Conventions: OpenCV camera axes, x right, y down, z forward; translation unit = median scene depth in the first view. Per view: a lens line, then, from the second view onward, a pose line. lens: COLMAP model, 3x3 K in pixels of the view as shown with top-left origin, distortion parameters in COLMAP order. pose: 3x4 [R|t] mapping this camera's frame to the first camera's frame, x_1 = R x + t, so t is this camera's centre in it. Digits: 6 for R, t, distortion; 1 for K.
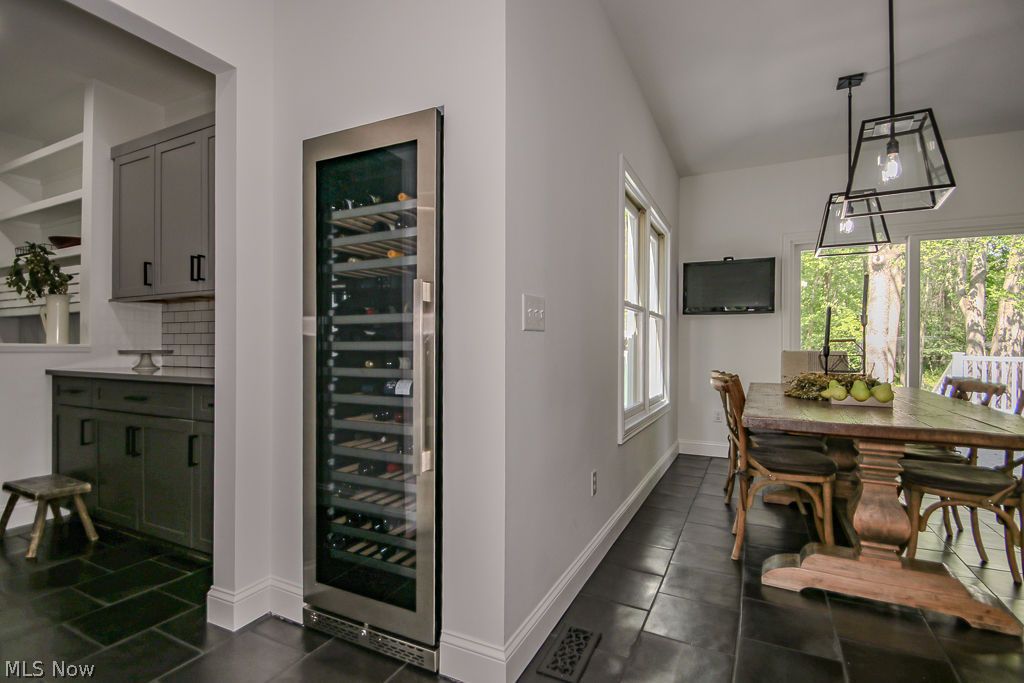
lens RADIAL K [[477.2, 0, 509.3], [0, 477.2, 343.9], [0, 0, 1]] dist [0.002371, -0.000150]
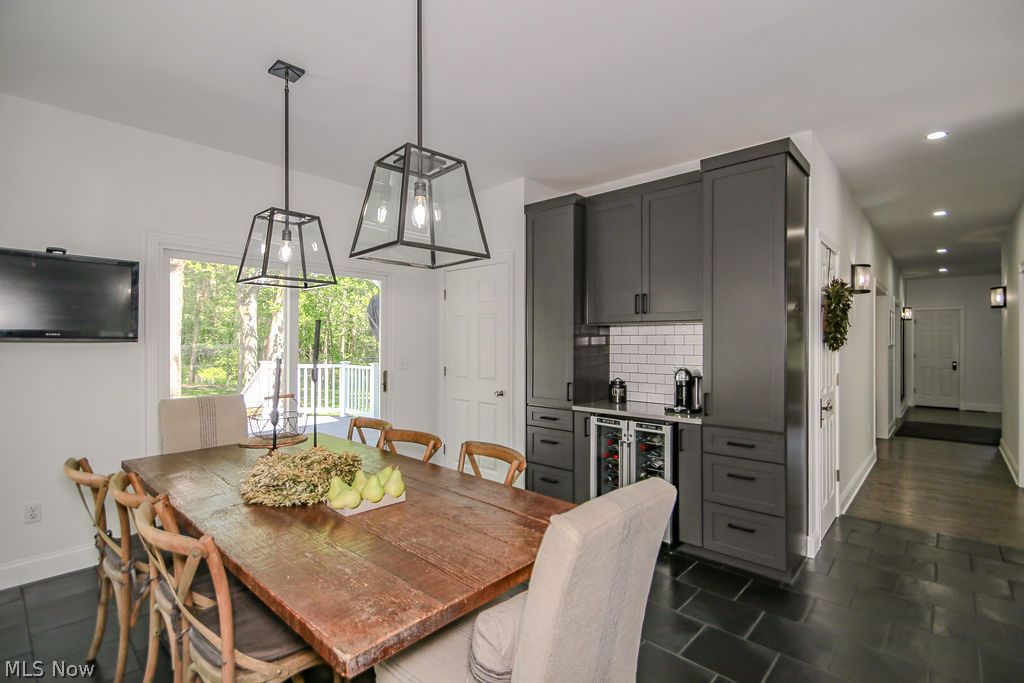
lens RADIAL K [[477.2, 0, 509.3], [0, 477.2, 343.9], [0, 0, 1]] dist [0.002371, -0.000150]
pose [[0.276171, -0.002334, 0.961106, 0.033324], [-0.006054, 0.999973, 0.004168, -0.068015], [-0.961090, -0.006970, 0.276149, 0.284463]]
